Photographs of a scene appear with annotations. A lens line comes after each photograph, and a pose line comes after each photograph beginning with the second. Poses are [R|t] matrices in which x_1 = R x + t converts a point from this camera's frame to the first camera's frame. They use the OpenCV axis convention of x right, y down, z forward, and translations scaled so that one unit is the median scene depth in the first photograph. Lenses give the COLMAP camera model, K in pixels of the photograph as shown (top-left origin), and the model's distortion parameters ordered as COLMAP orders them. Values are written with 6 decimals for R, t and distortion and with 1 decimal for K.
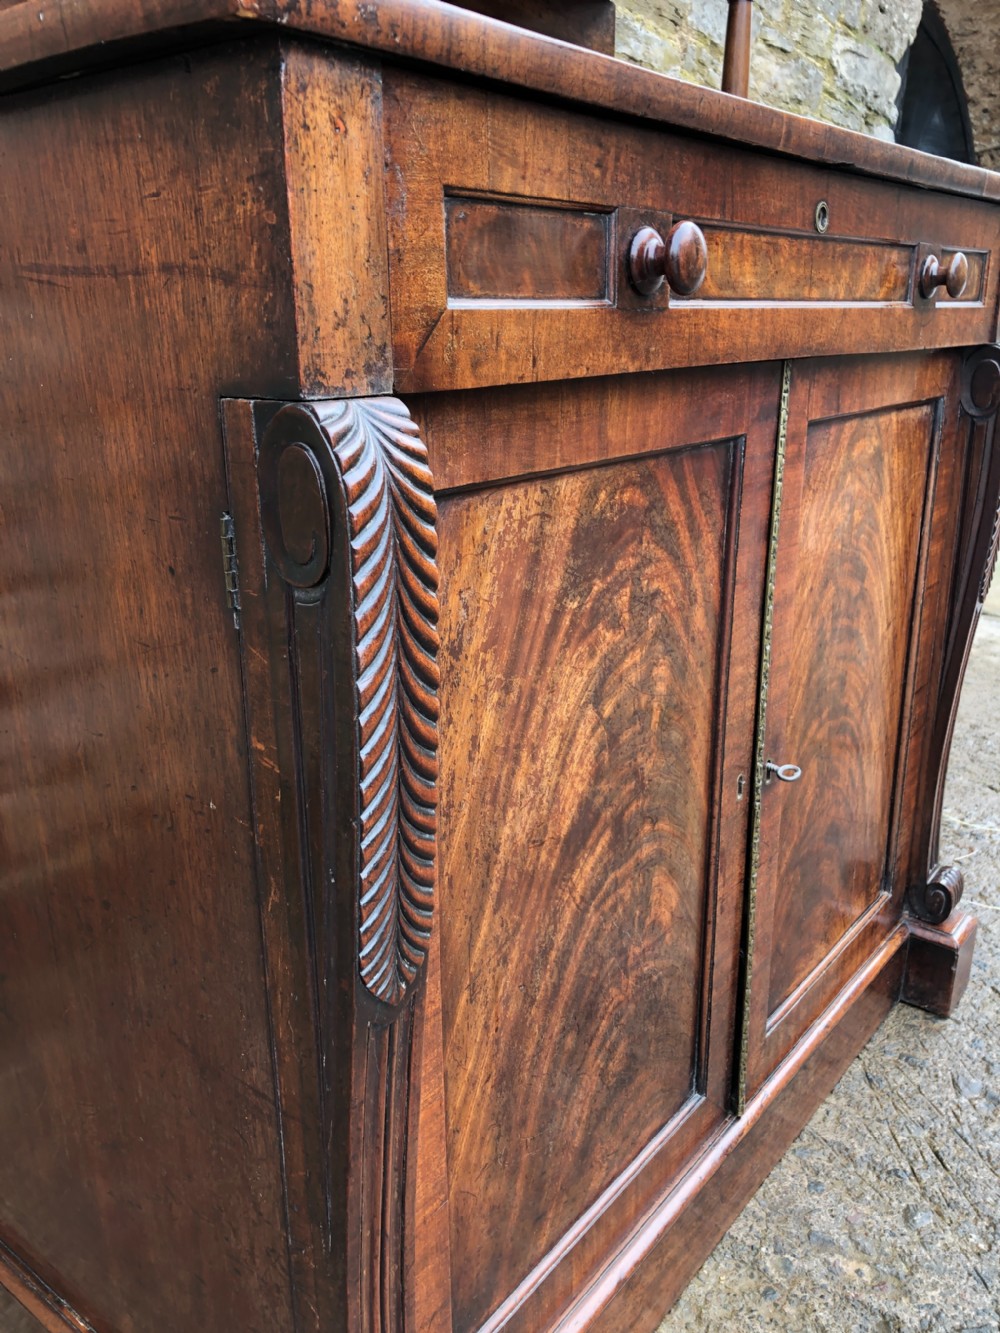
lens RADIAL K [[1096.8, 0, 495.3], [0, 1096.8, 654.4], [0, 0, 1]] dist [0.010754, 0.002624]
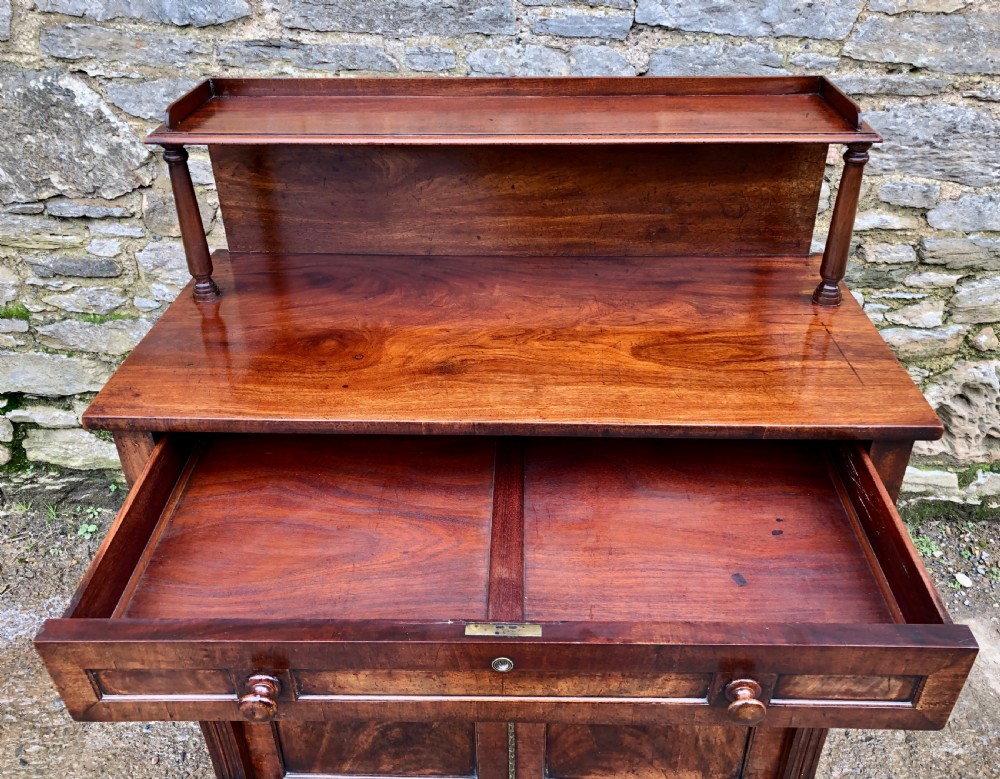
lens RADIAL K [[863.2, 0, 512.4], [0, 863.2, 381.2], [0, 0, 1]] dist [-0.008797, 0.049642]
pose [[0.607072, 0.422462, -0.673044, 0.988704], [-0.236449, 0.904643, 0.354561, -0.828207], [0.758653, -0.056103, 0.649074, 0.088763]]
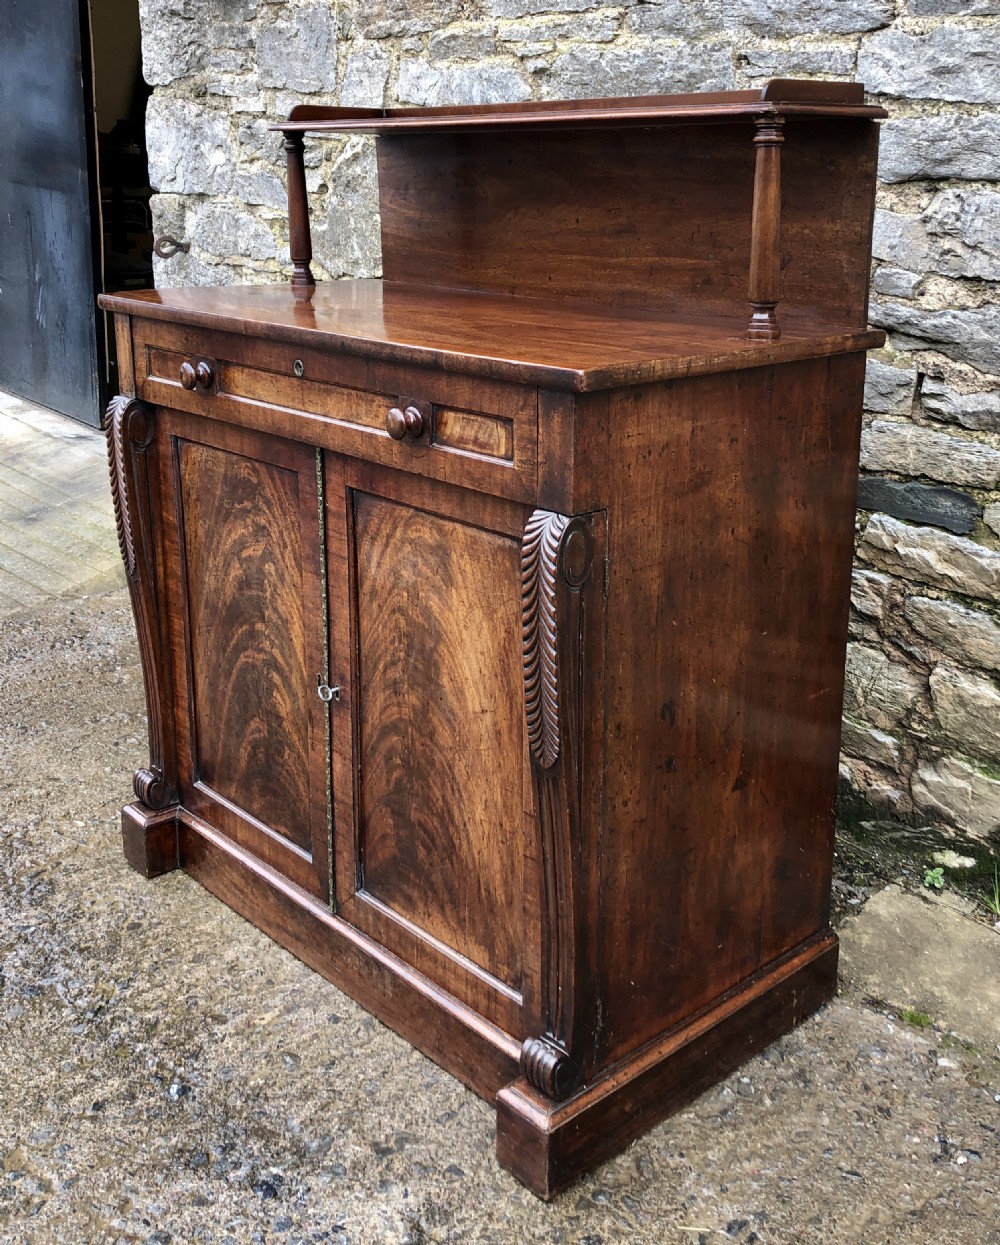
lens RADIAL K [[1306.9, 0, 555.5], [0, 1306.9, 492.4], [0, 0, 1]] dist [0.018648, 0.000000]
pose [[-0.129509, 0.242504, -0.961467, 1.938688], [-0.297785, 0.915363, 0.270987, -0.757625], [0.945807, 0.321406, -0.046334, 1.292290]]
